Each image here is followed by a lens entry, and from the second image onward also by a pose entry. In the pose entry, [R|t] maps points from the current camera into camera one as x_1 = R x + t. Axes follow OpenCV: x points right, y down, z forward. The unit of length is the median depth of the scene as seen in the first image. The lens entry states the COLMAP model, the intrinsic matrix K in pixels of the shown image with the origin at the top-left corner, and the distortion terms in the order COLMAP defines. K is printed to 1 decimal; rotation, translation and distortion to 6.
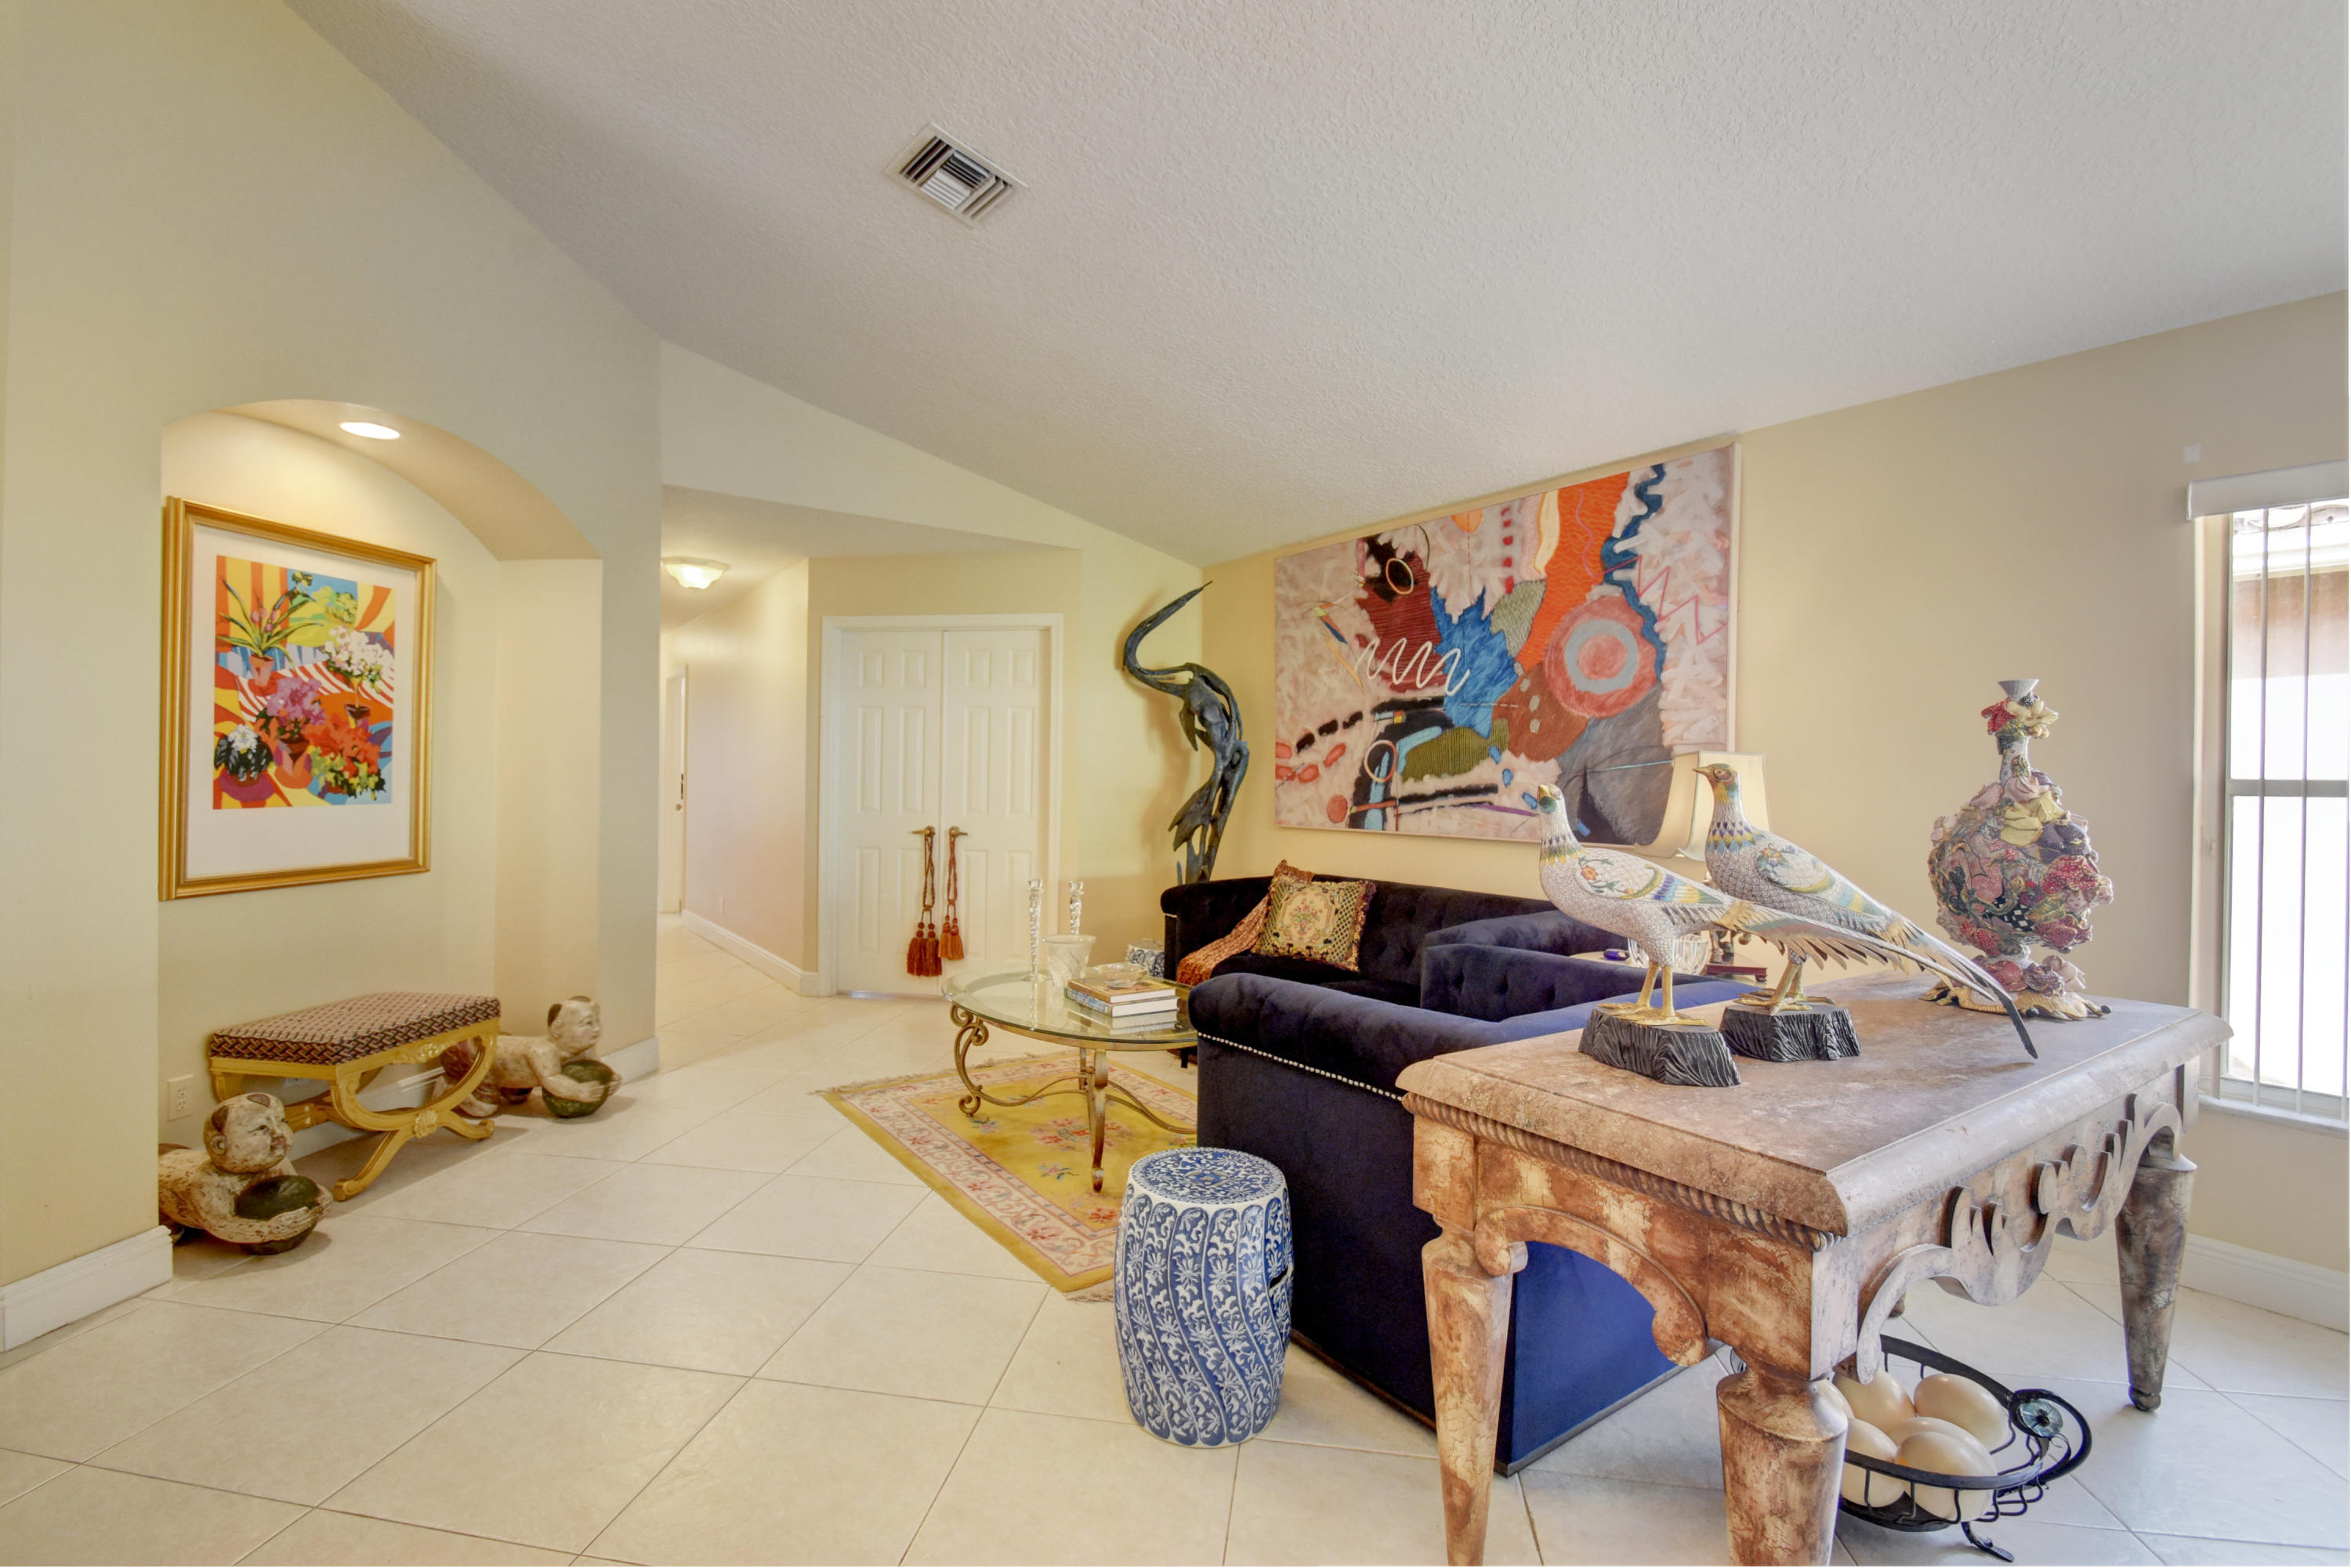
lens RADIAL K [[1040.3, 0, 1165.9], [0, 1040.3, 779.1], [0, 0, 1]] dist [0.007650, -0.012704]
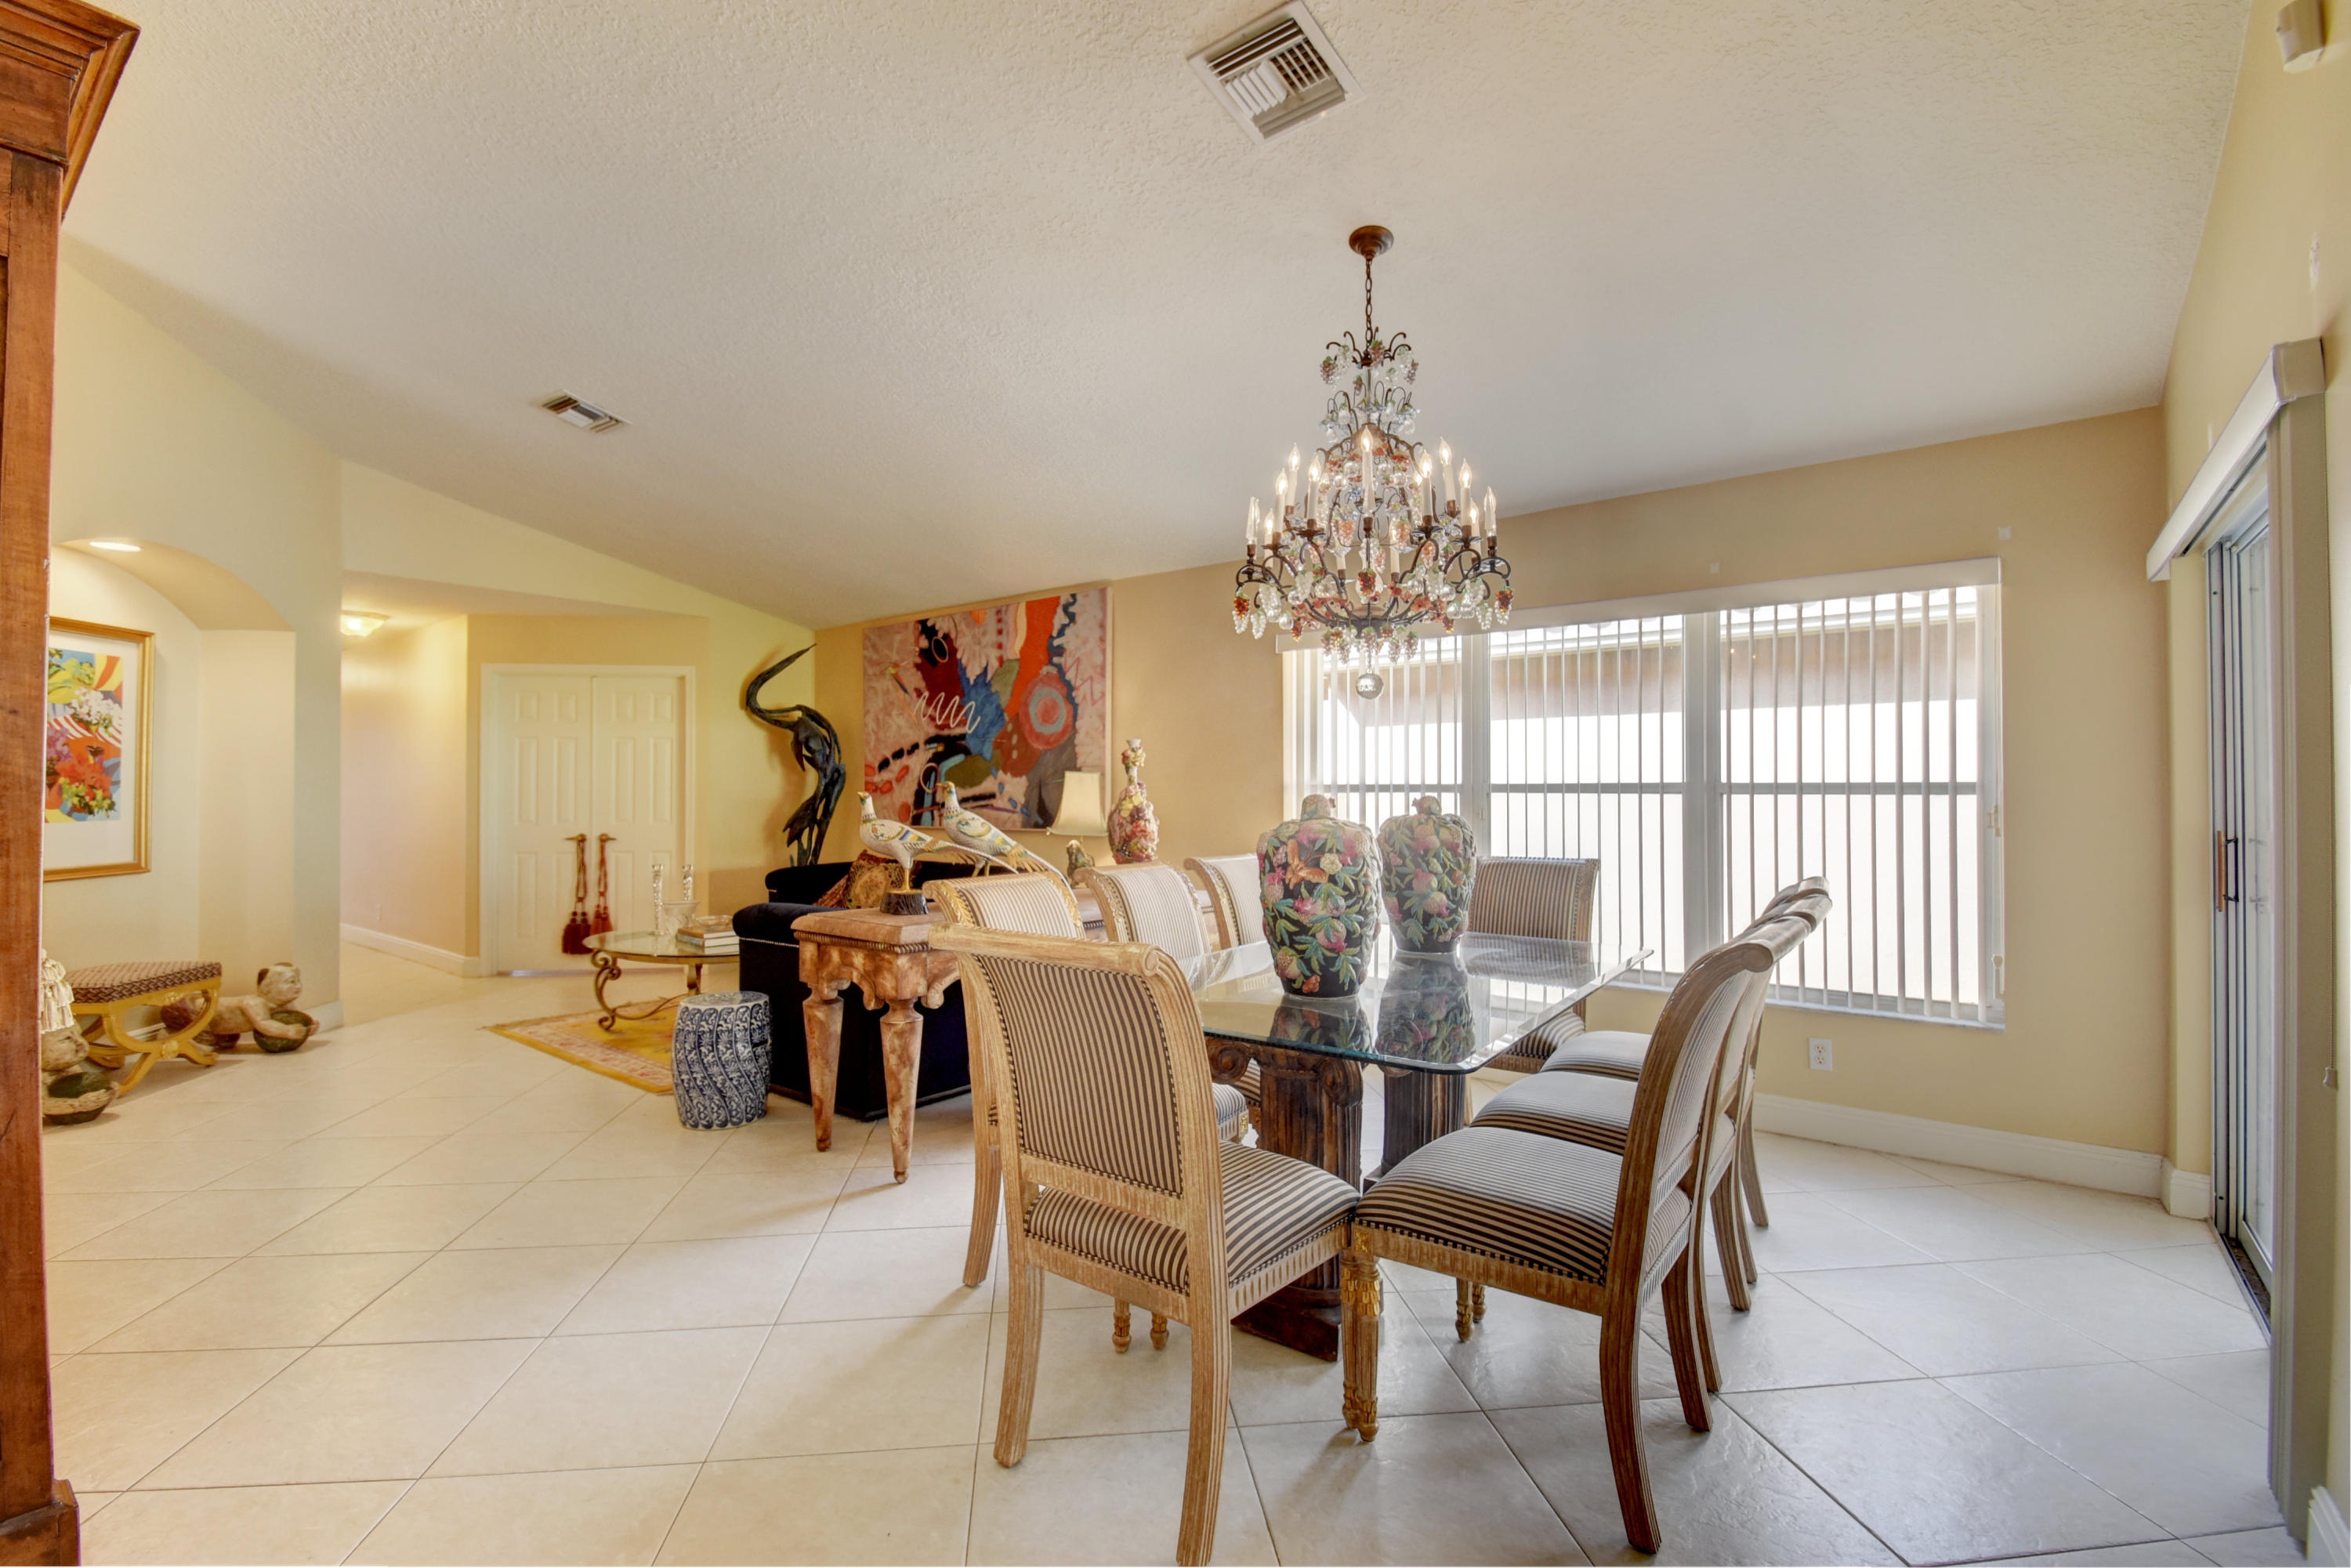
lens RADIAL K [[1040.3, 0, 1165.9], [0, 1040.3, 779.1], [0, 0, 1]] dist [0.007650, -0.012704]
pose [[0.963492, -0.012032, 0.267466, 0.159686], [0.015148, 0.999839, -0.009590, 0.003675], [-0.267307, 0.013292, 0.963520, -0.543507]]
